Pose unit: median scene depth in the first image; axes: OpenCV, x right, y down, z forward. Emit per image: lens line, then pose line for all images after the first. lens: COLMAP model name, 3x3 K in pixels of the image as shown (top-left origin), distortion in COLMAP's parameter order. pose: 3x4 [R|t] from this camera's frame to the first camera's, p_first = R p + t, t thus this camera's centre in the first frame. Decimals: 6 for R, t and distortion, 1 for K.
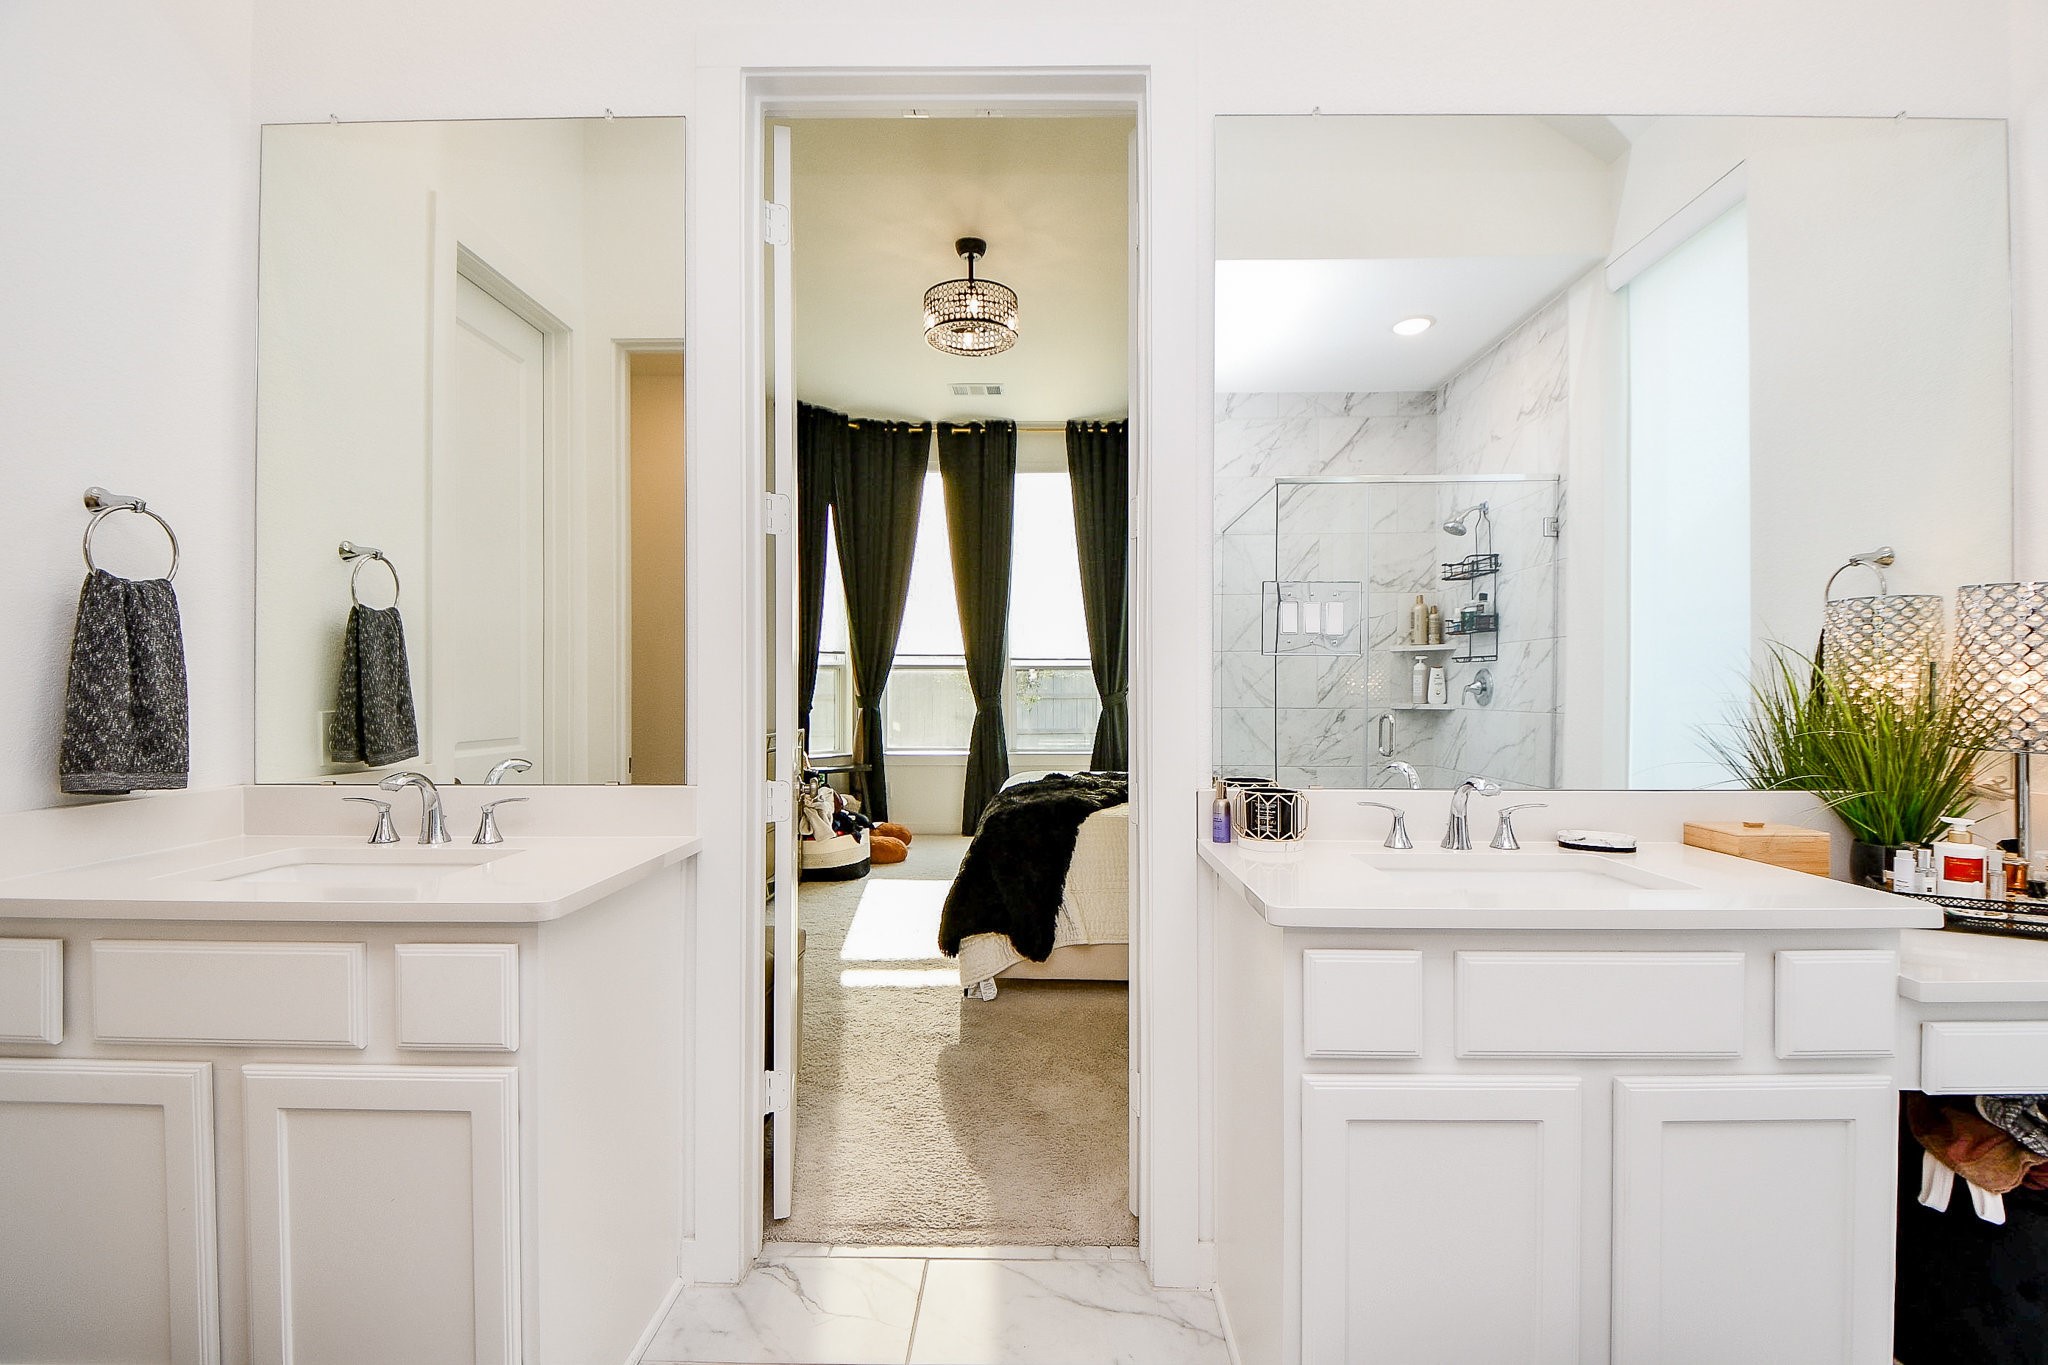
lens RADIAL K [[897.2, 0, 1028.1], [0, 897.2, 695.5], [0, 0, 1]] dist [0.020498, -0.023638]
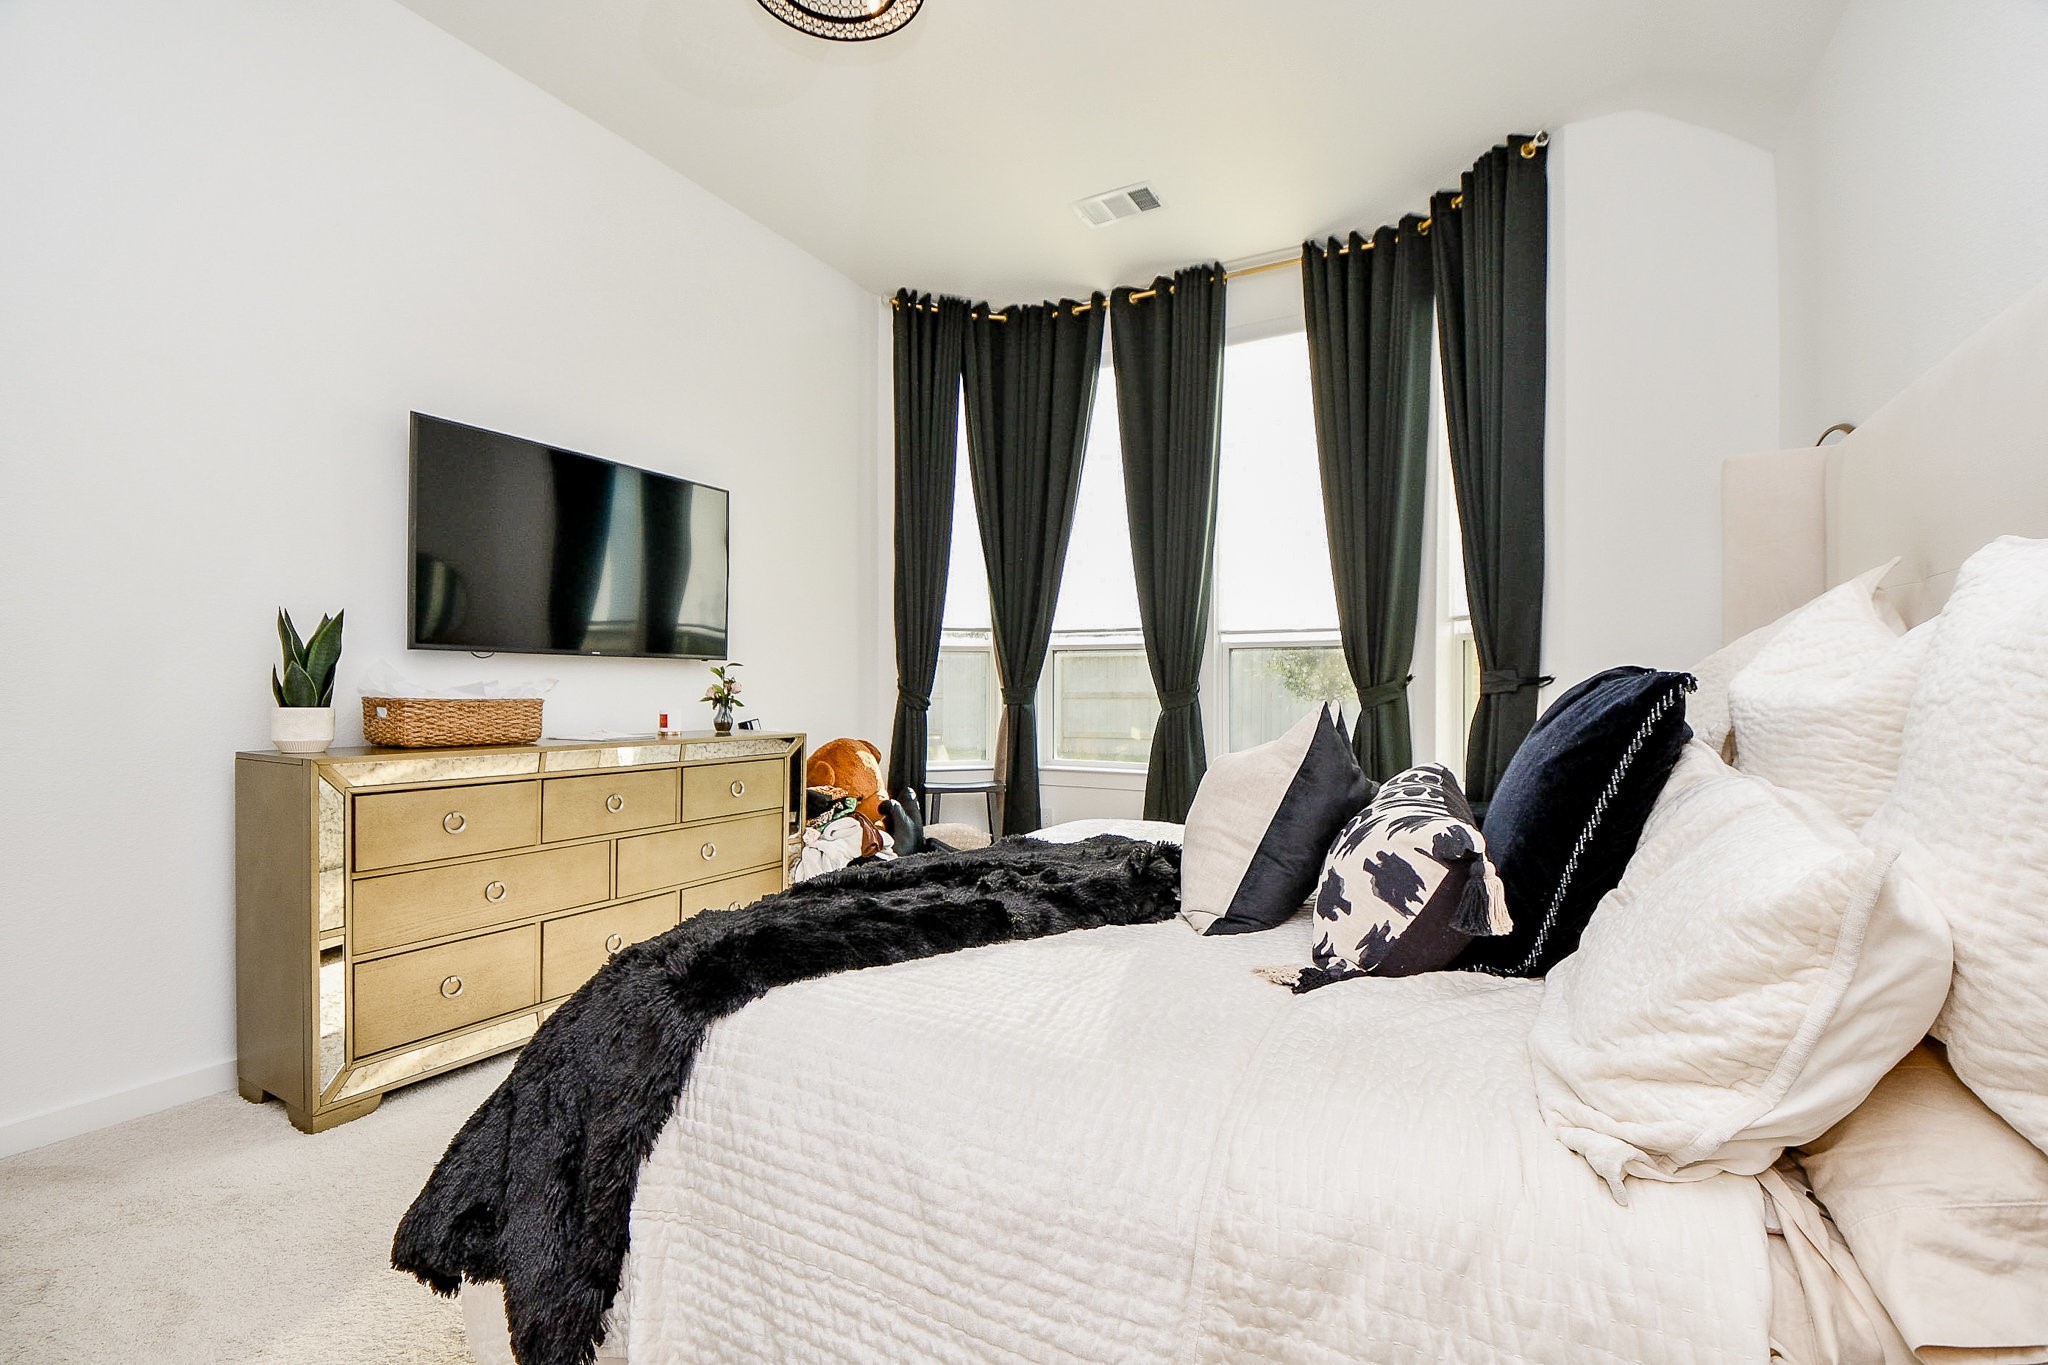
lens RADIAL K [[897.2, 0, 1028.1], [0, 897.2, 695.5], [0, 0, 1]] dist [0.020498, -0.023638]
pose [[0.881354, 0.010758, -0.472334, 0.172011], [-0.002483, 0.999832, 0.018140, -0.007701], [0.472450, -0.014815, 0.881233, 0.363804]]
